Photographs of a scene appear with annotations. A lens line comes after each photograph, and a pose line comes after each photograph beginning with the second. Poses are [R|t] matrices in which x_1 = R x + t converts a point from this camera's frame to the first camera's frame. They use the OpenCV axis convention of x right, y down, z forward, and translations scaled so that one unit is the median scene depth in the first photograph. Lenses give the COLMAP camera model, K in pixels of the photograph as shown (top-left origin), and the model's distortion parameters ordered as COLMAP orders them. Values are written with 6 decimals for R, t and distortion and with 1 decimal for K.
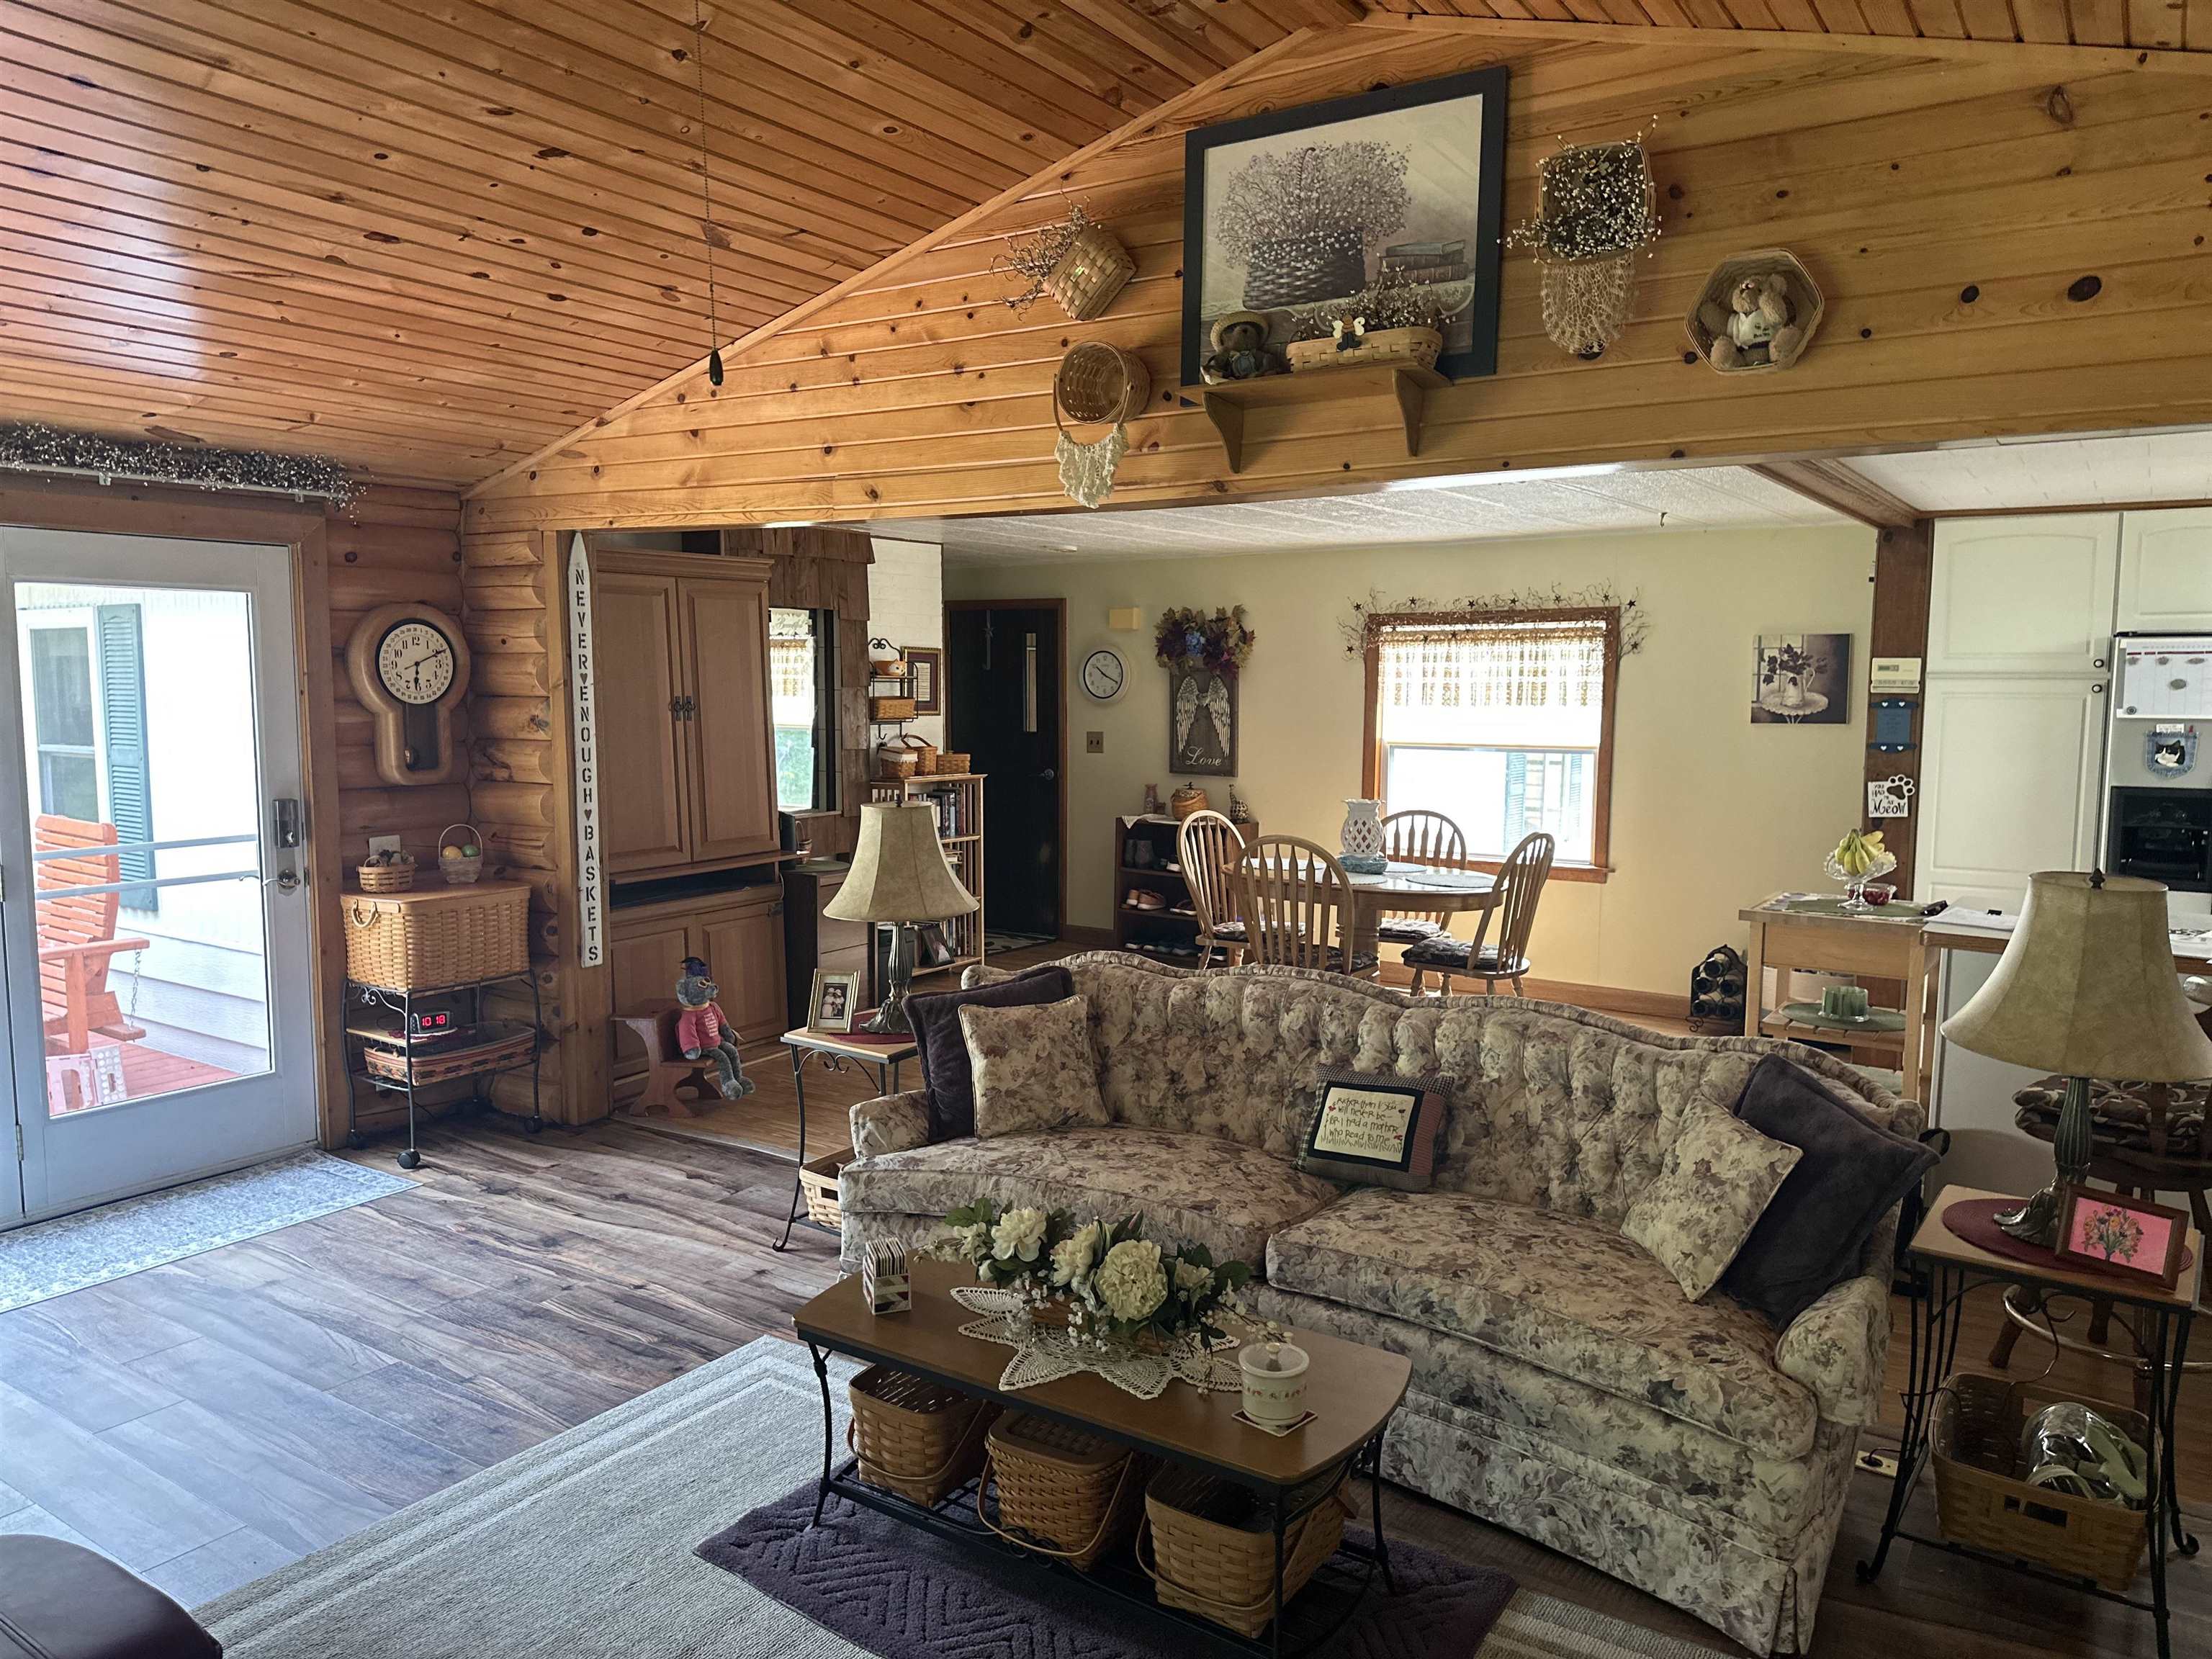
lens RADIAL K [[1532.8, 0, 1106.0], [0, 1532.8, 829.5], [0, 0, 1]] dist [0.035706, -0.043521]
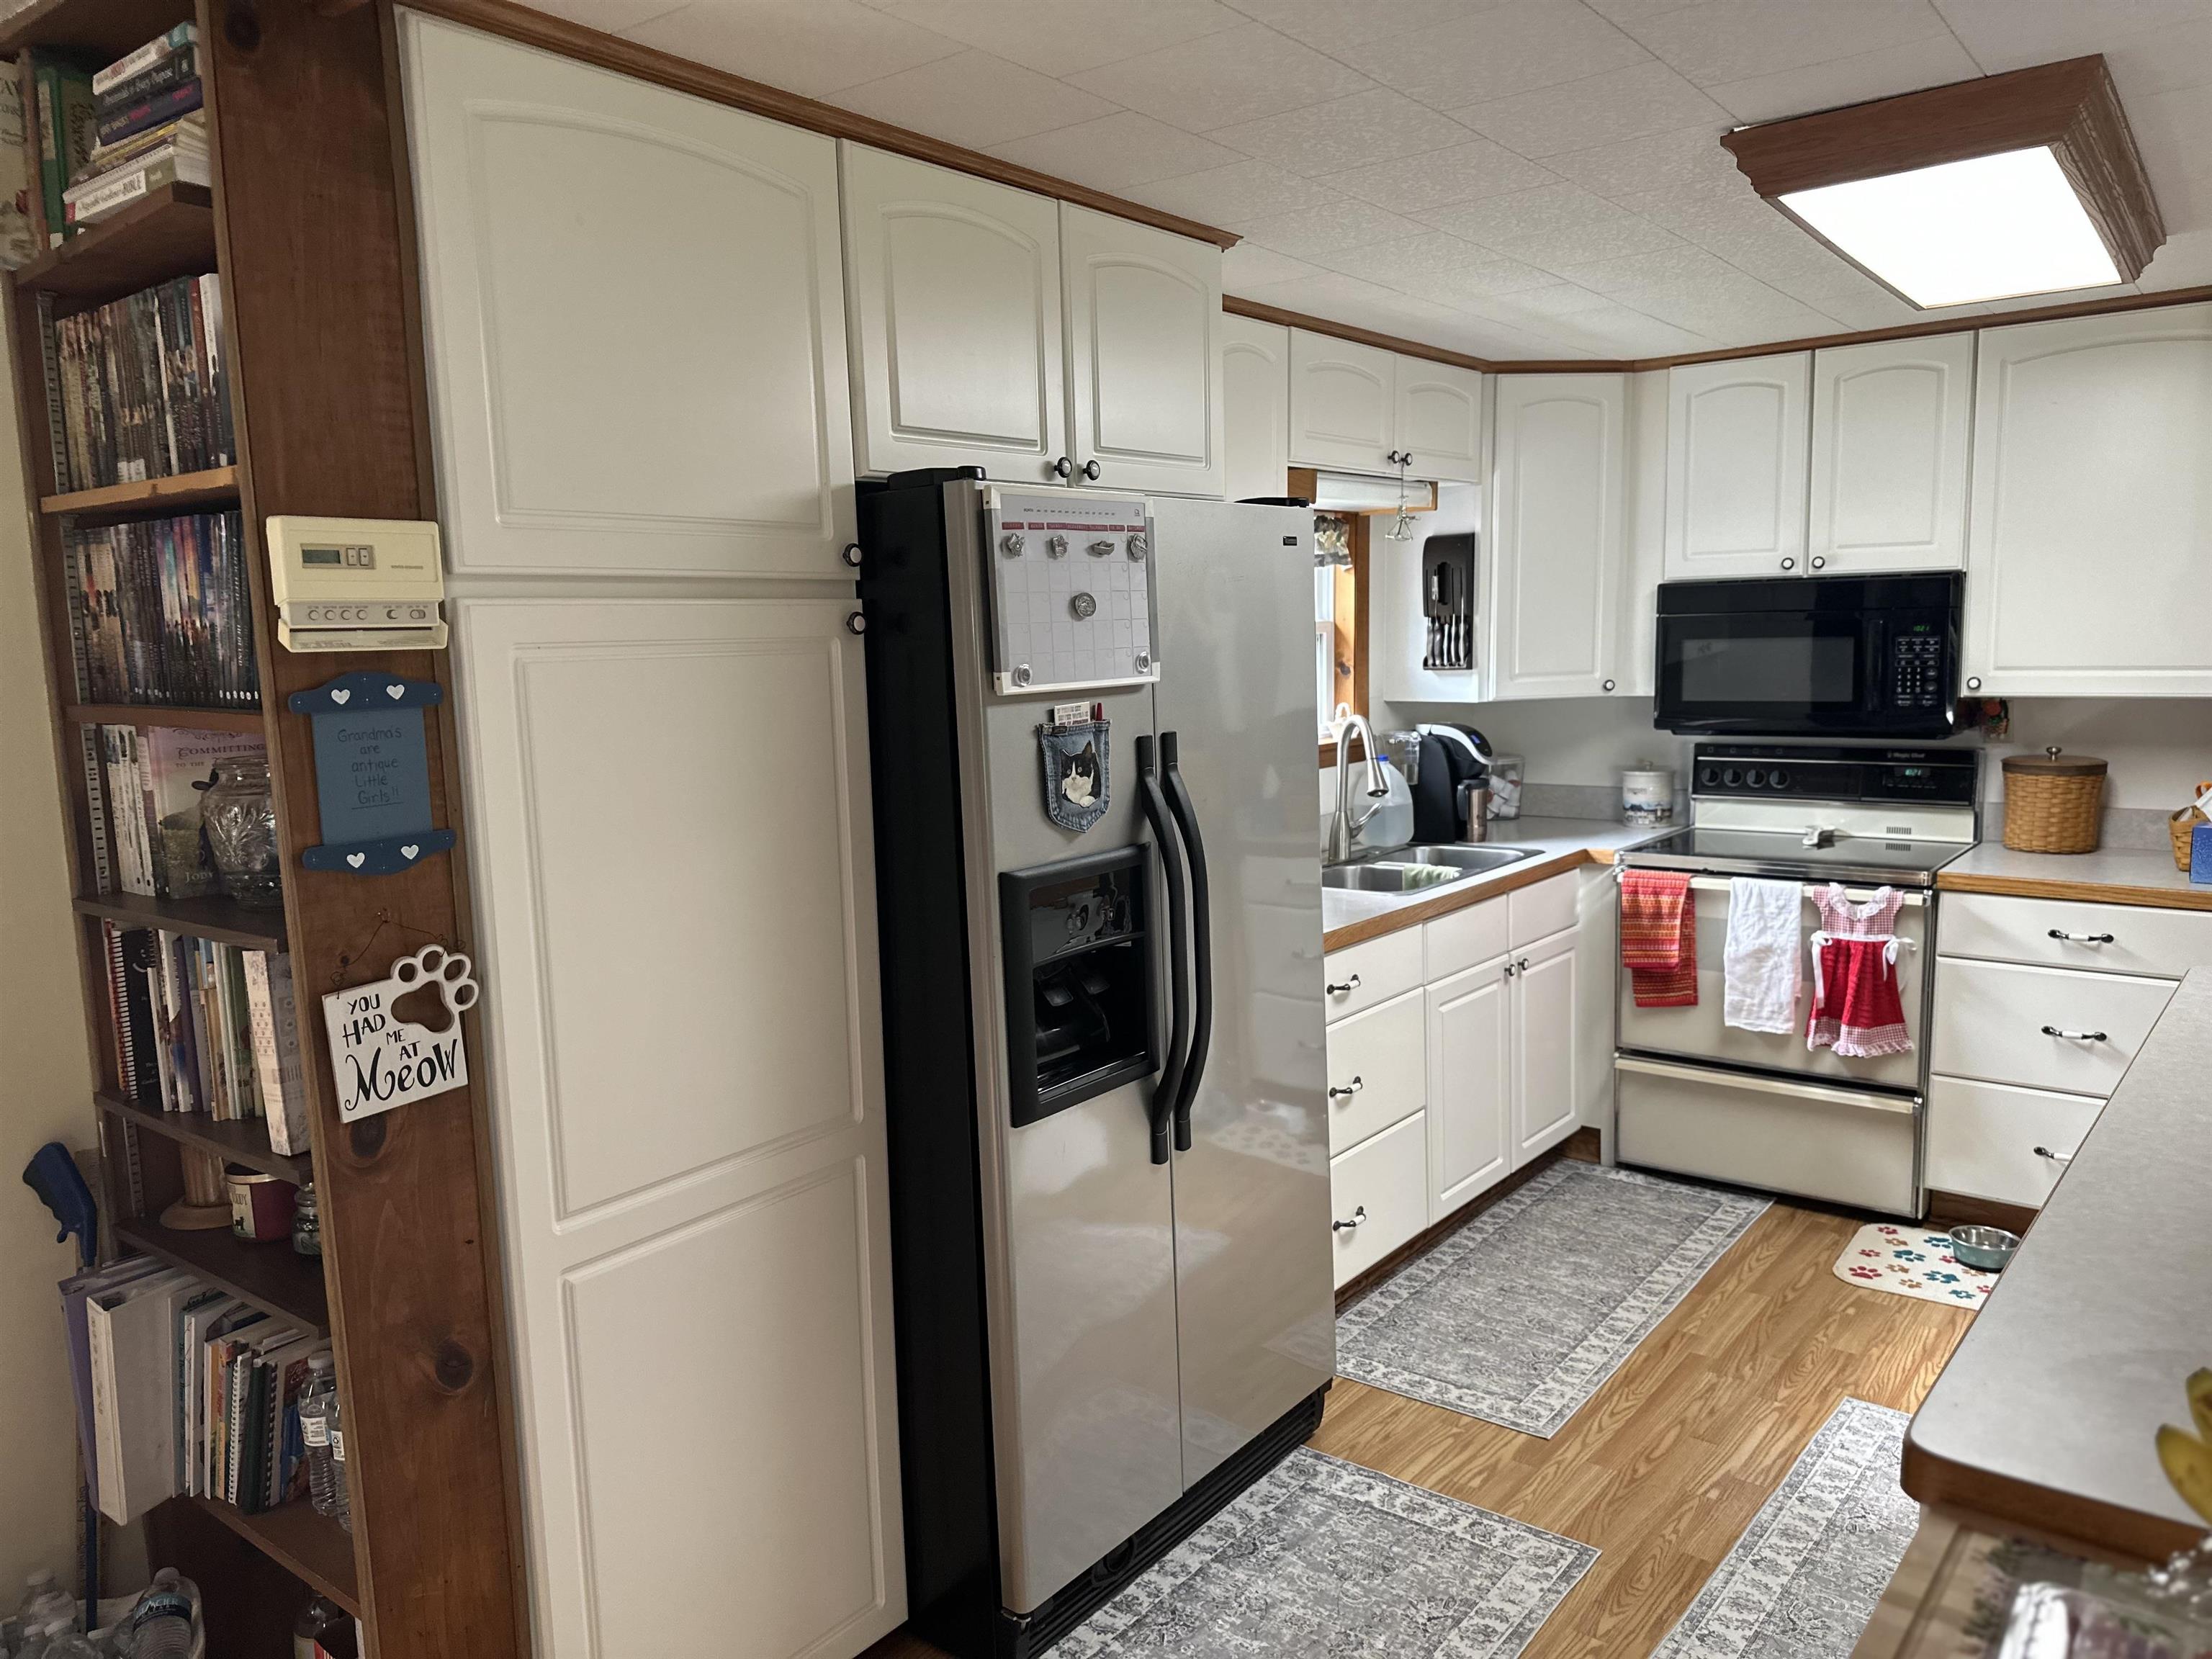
lens RADIAL K [[1532.8, 0, 1106.0], [0, 1532.8, 829.5], [0, 0, 1]] dist [0.035706, -0.043521]
pose [[0.061448, -0.135315, 0.988895, 0.251024], [0.123365, 0.984200, 0.127007, -0.076309], [-0.990457, 0.114191, 0.077170, 0.855305]]
